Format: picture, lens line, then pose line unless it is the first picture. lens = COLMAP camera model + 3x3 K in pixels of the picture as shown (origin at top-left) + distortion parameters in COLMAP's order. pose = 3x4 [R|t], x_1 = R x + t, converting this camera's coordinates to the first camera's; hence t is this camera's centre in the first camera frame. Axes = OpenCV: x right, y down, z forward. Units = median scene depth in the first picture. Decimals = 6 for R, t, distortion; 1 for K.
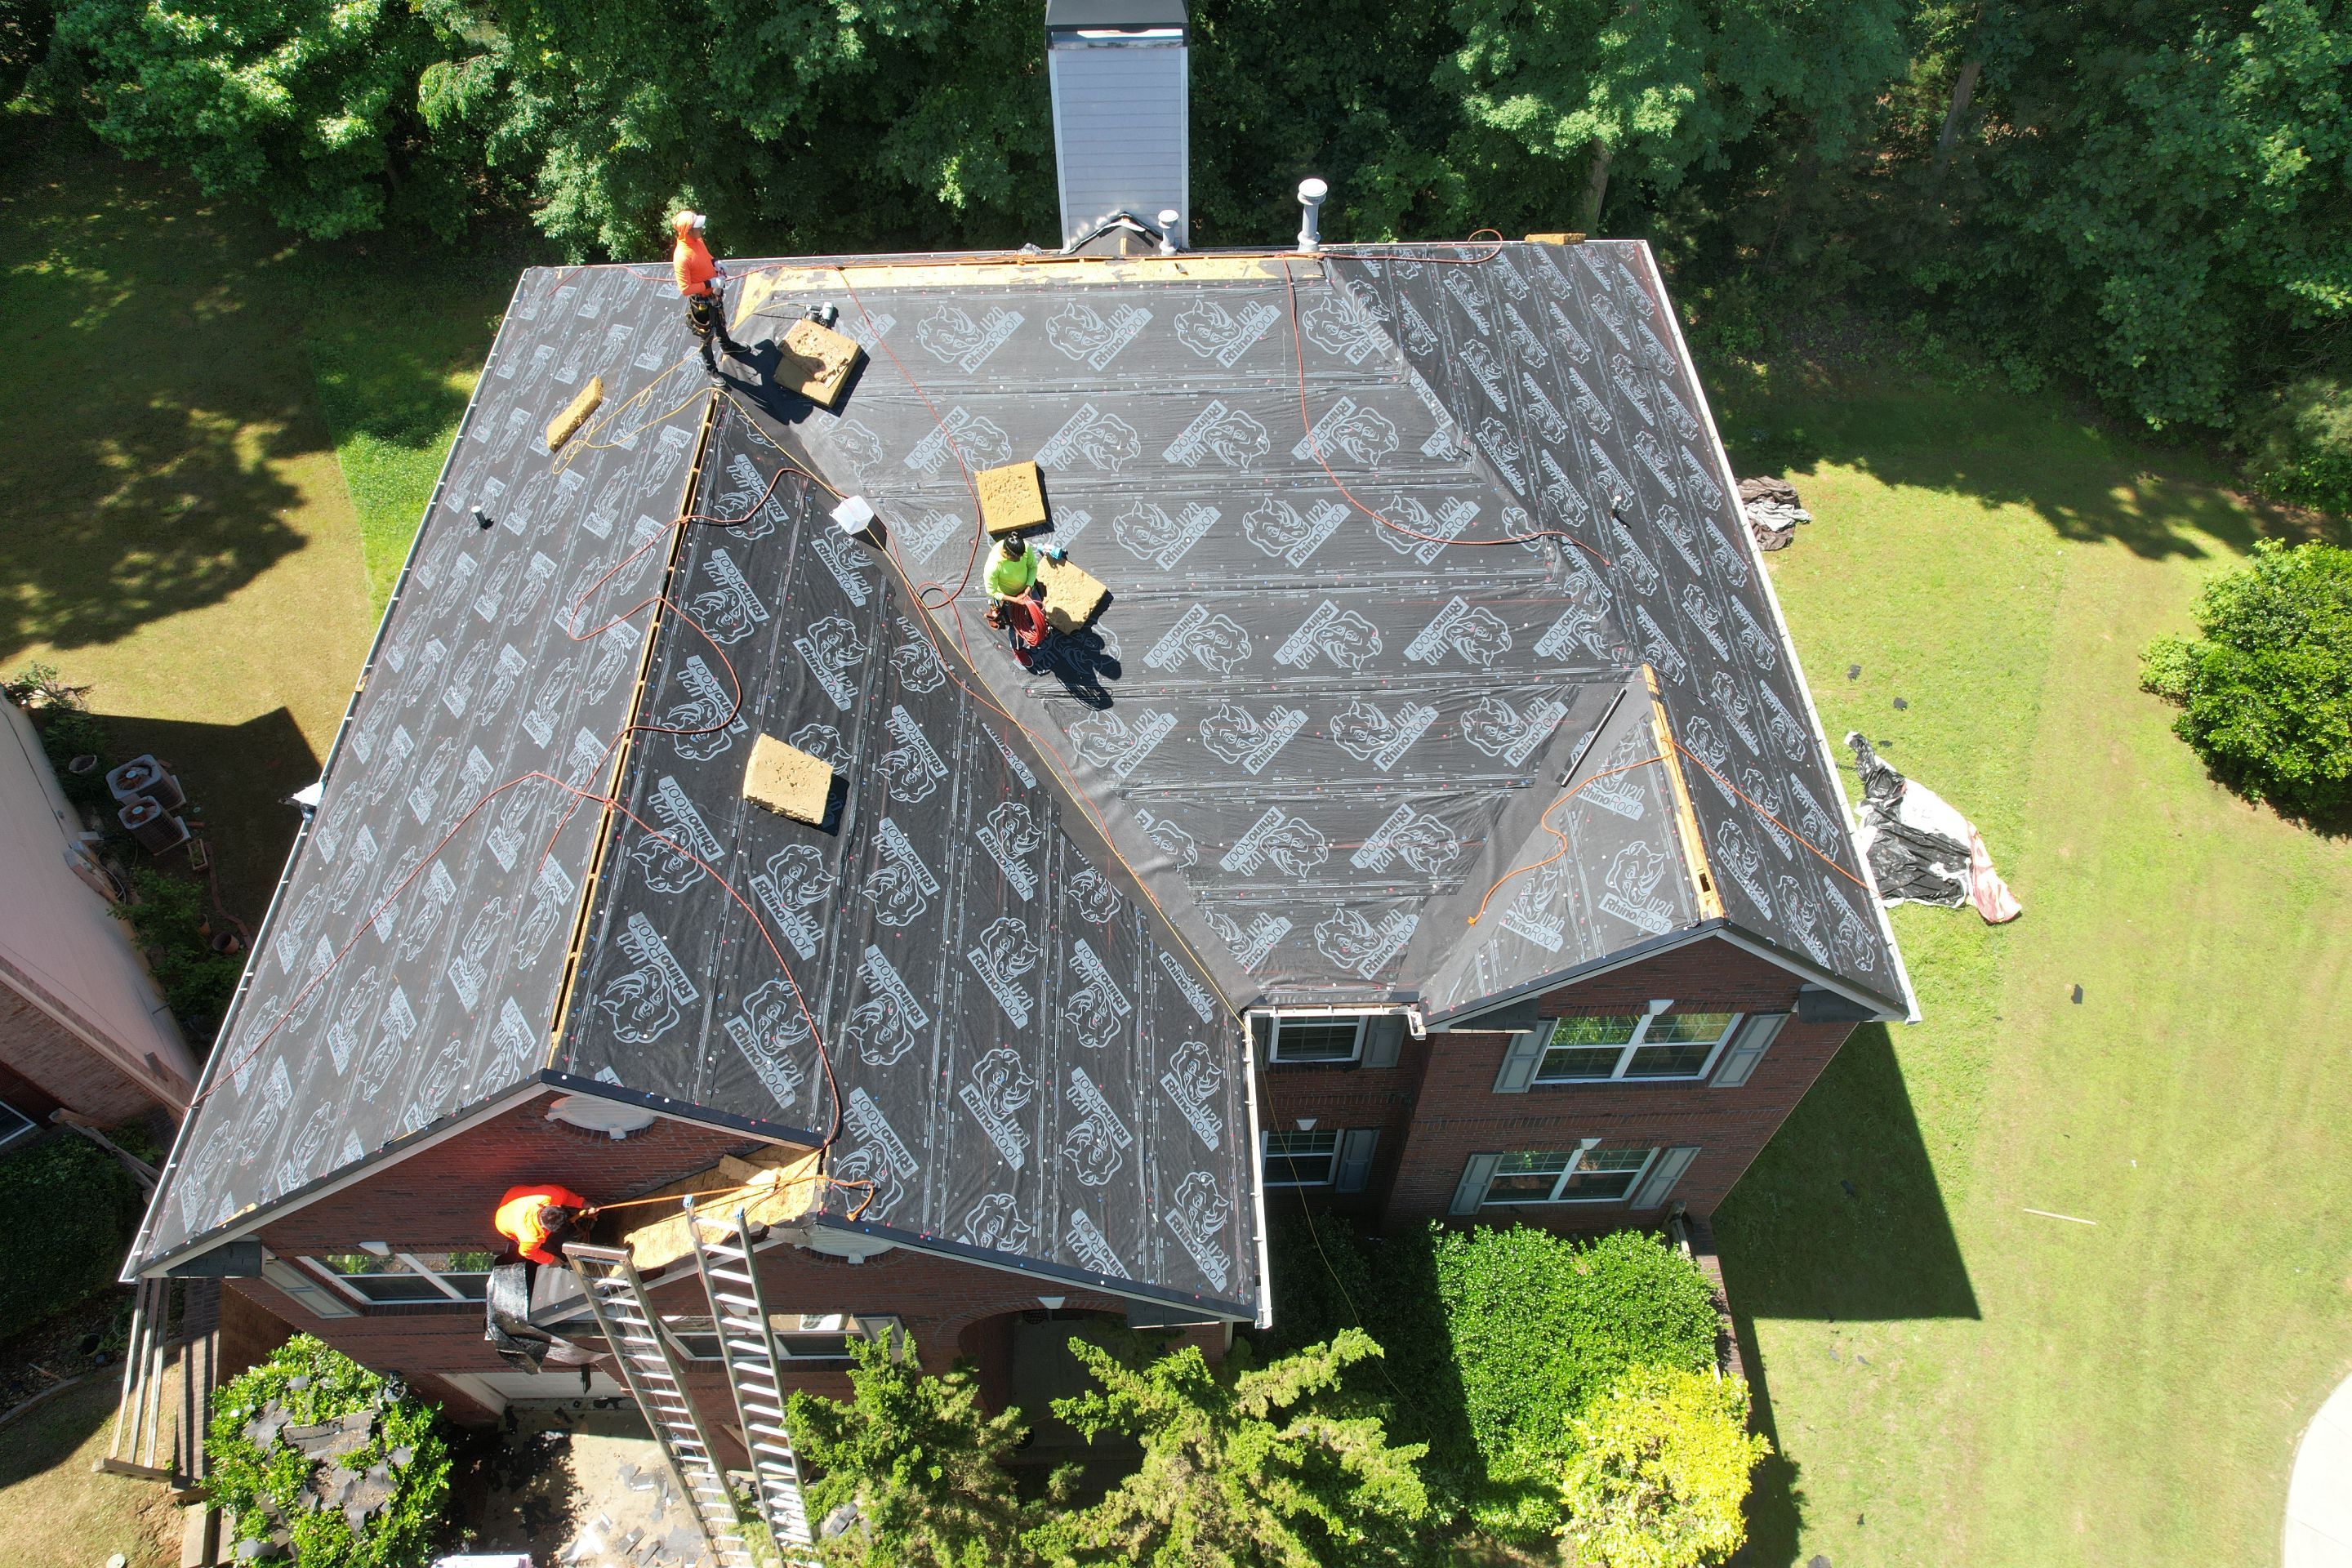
lens RADIAL K [[1482.1, 0, 1183.1], [0, 1482.1, 777.7], [0, 0, 1]] dist [-0.063336, 0.046917]
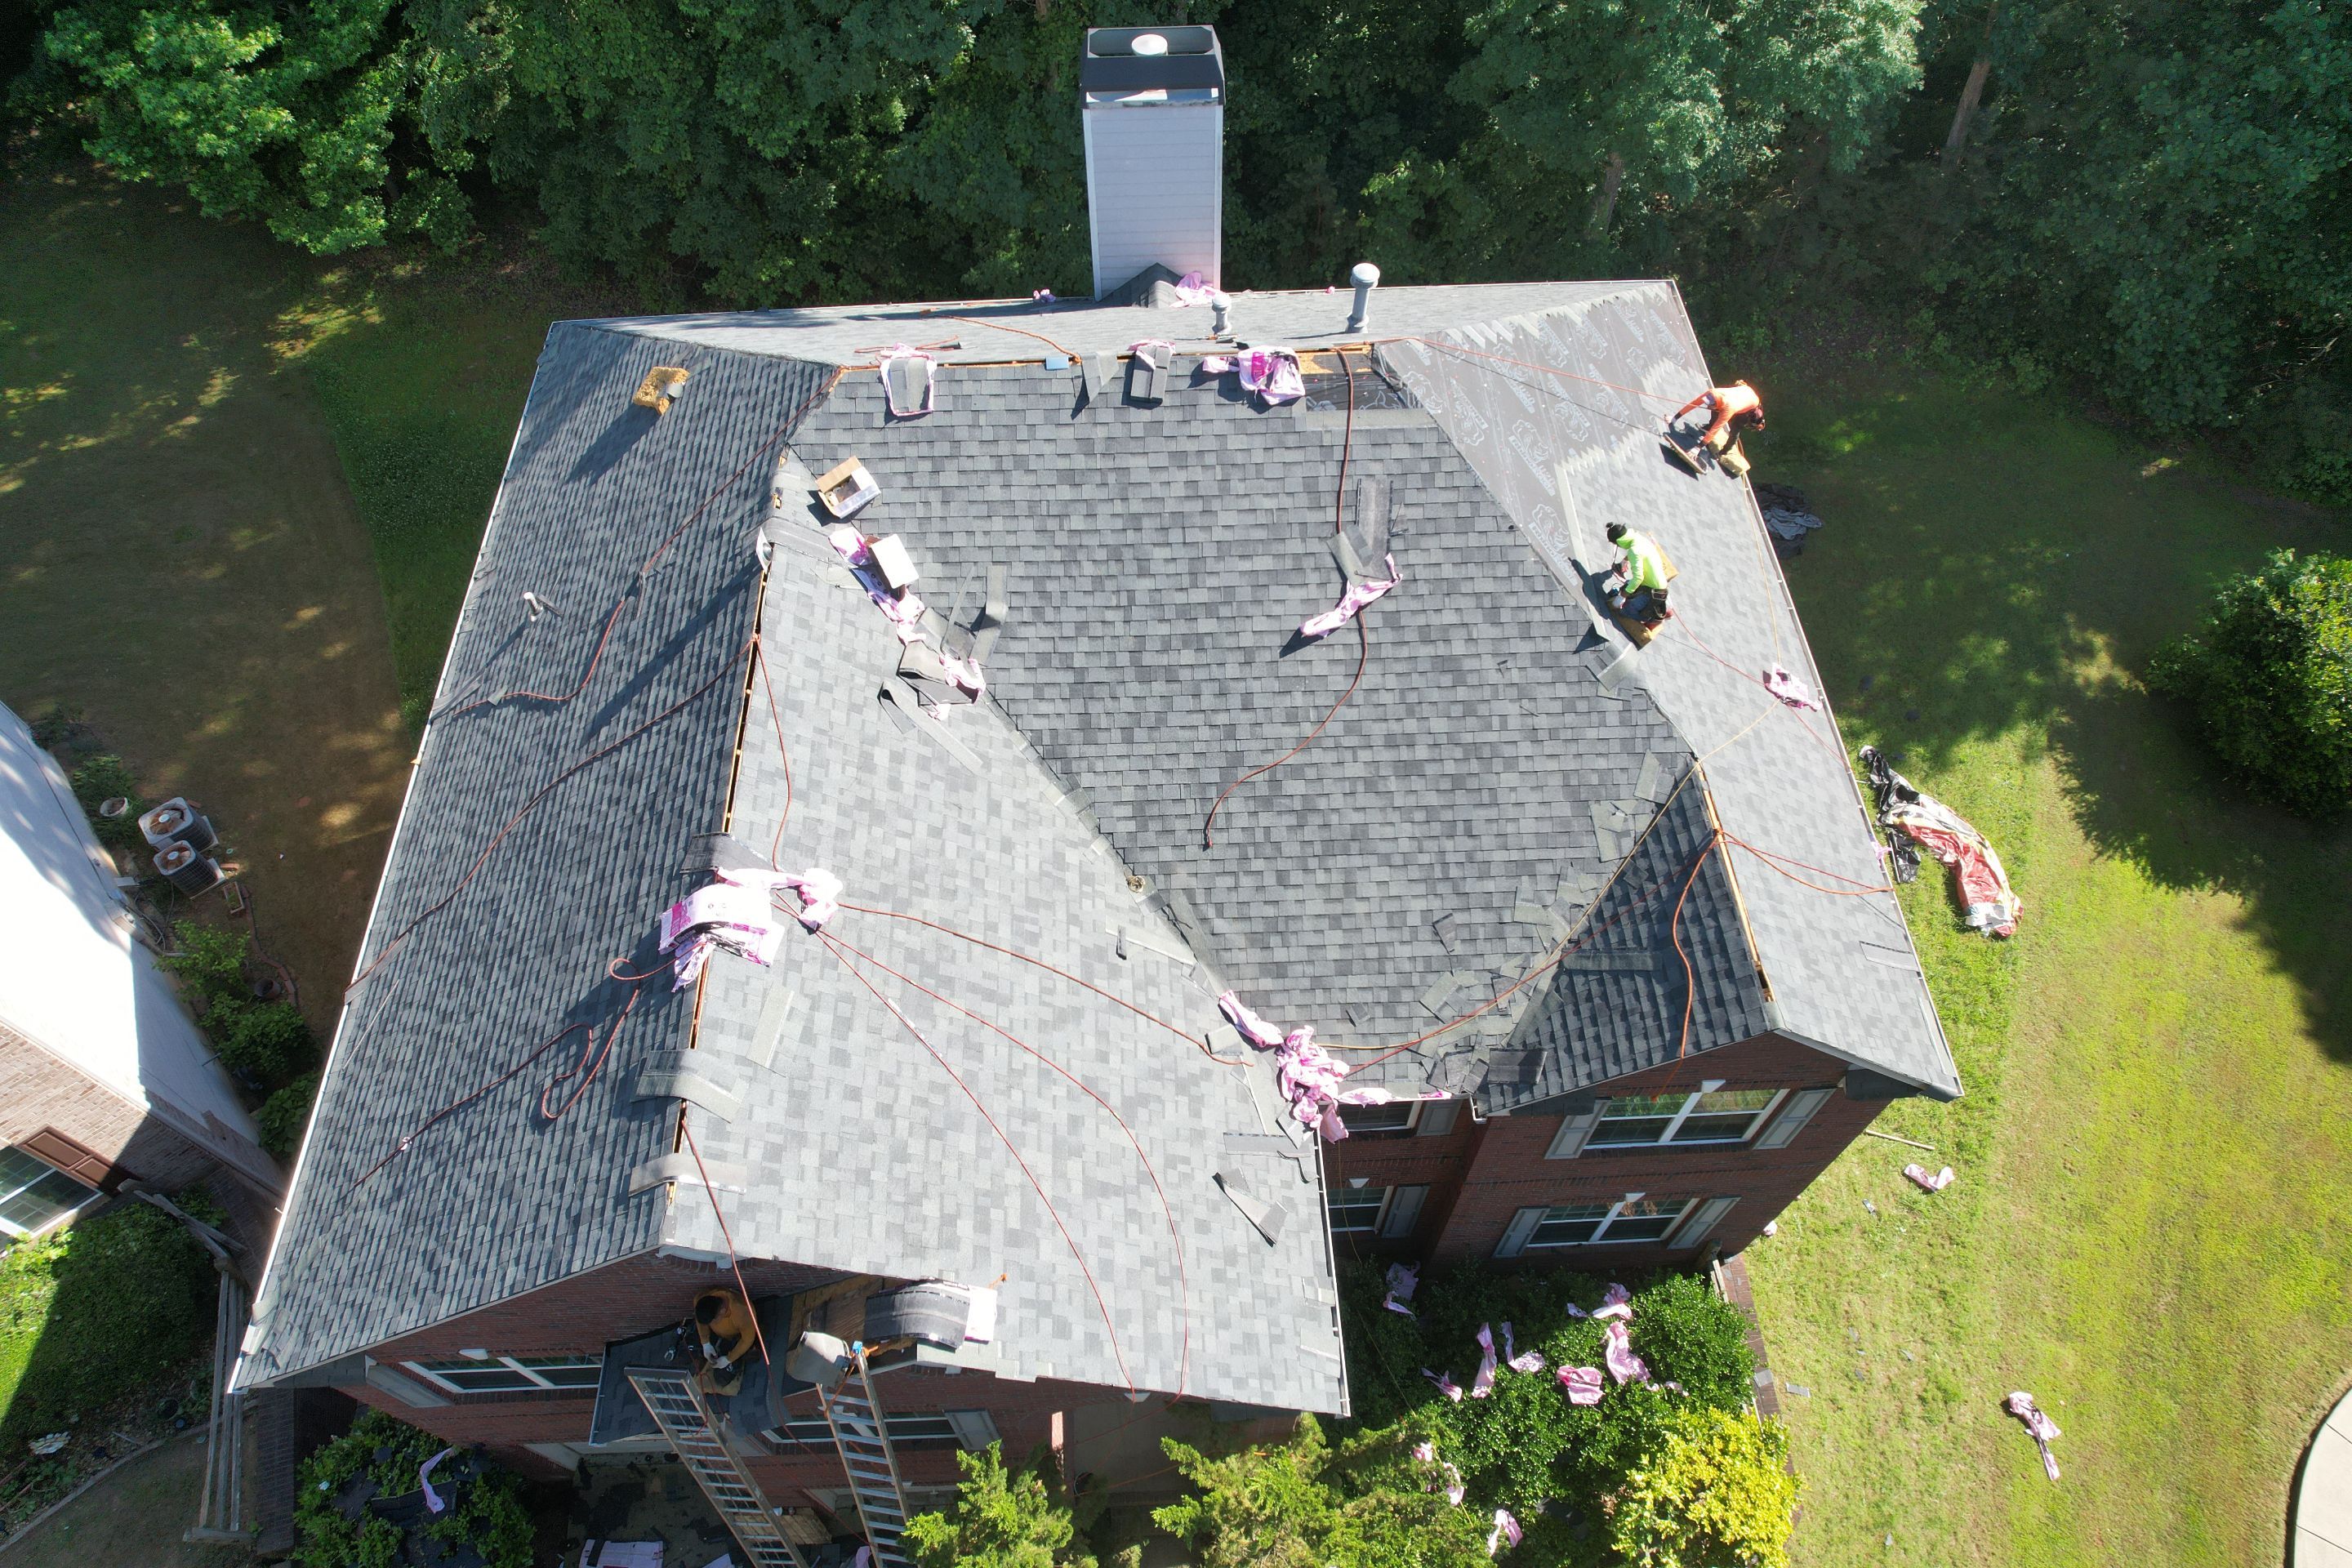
lens RADIAL K [[1482.1, 0, 1183.1], [0, 1482.1, 777.7], [0, 0, 1]] dist [-0.063336, 0.046917]
pose [[0.999849, -0.014418, 0.009692, -0.029855], [0.014085, 0.999337, 0.033580, -0.055748], [-0.010170, -0.033438, 0.999389, -0.010224]]
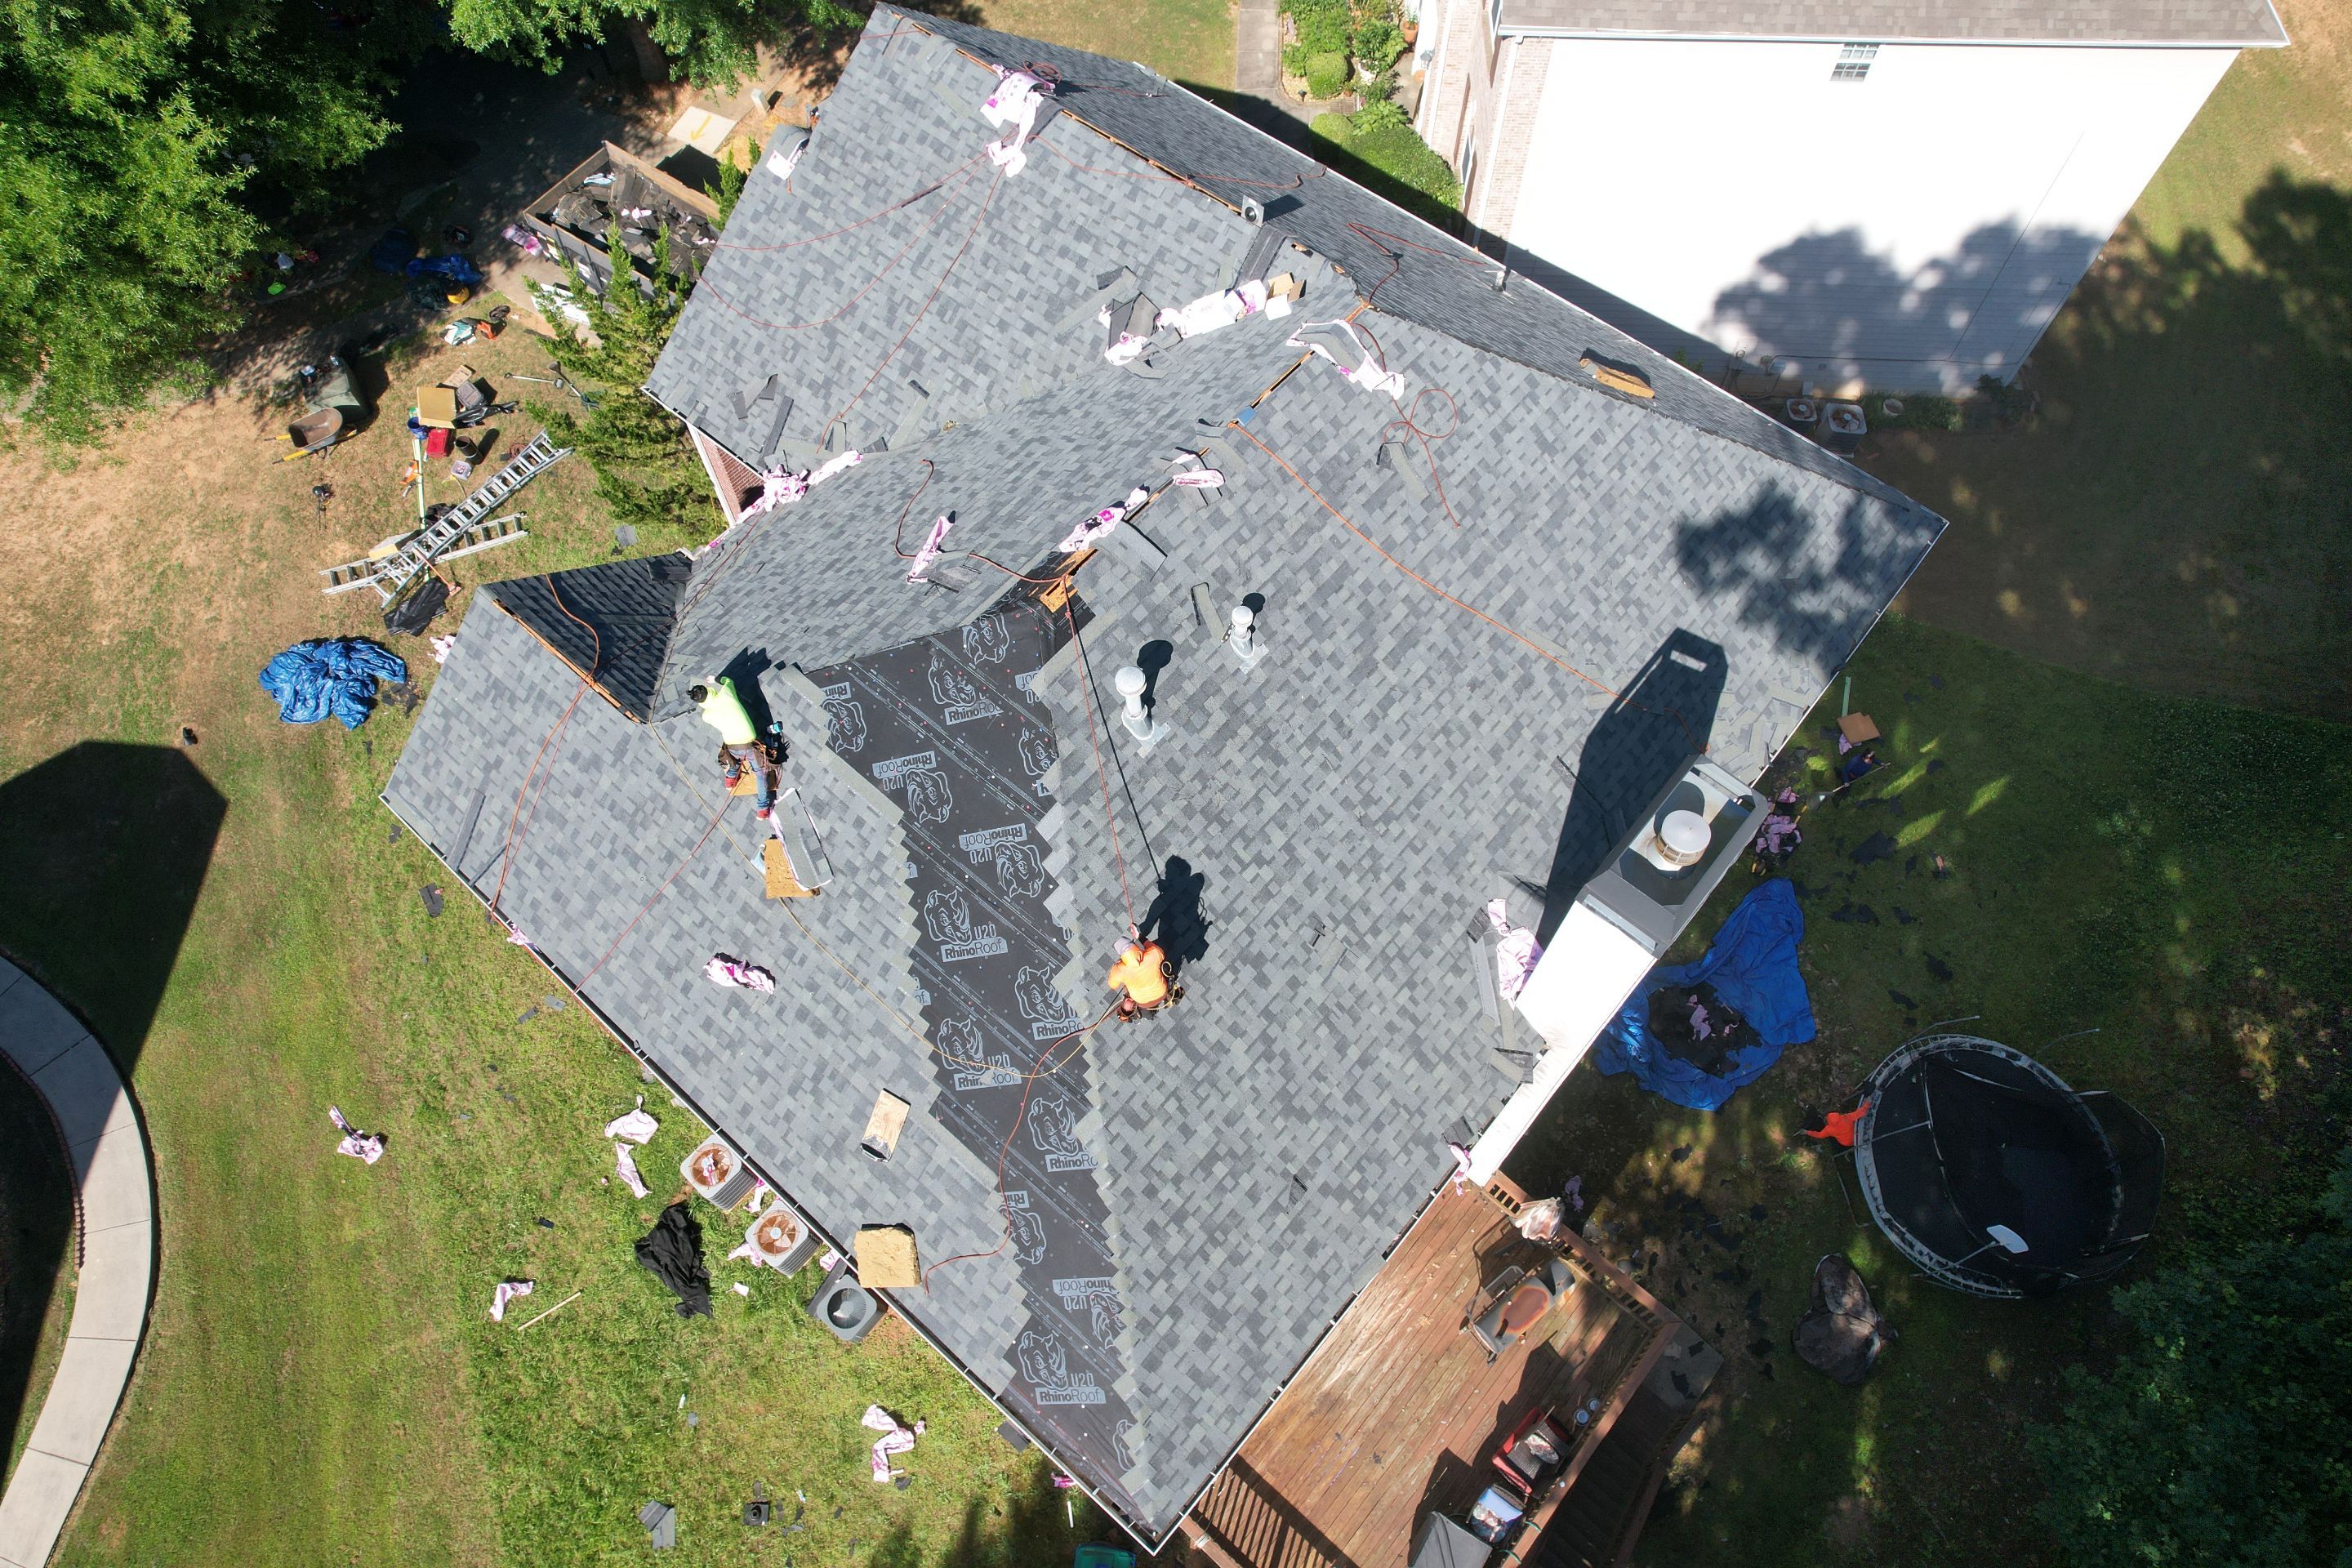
lens RADIAL K [[1470.3, 0, 1189.6], [0, 1470.3, 780.1], [0, 0, 1]] dist [-0.043479, 0.017198]
pose [[-0.665693, 0.662901, -0.342660, 0.275975], [-0.595509, -0.195205, 0.779271, -0.742094], [0.449691, 0.722812, 0.524710, 0.388520]]
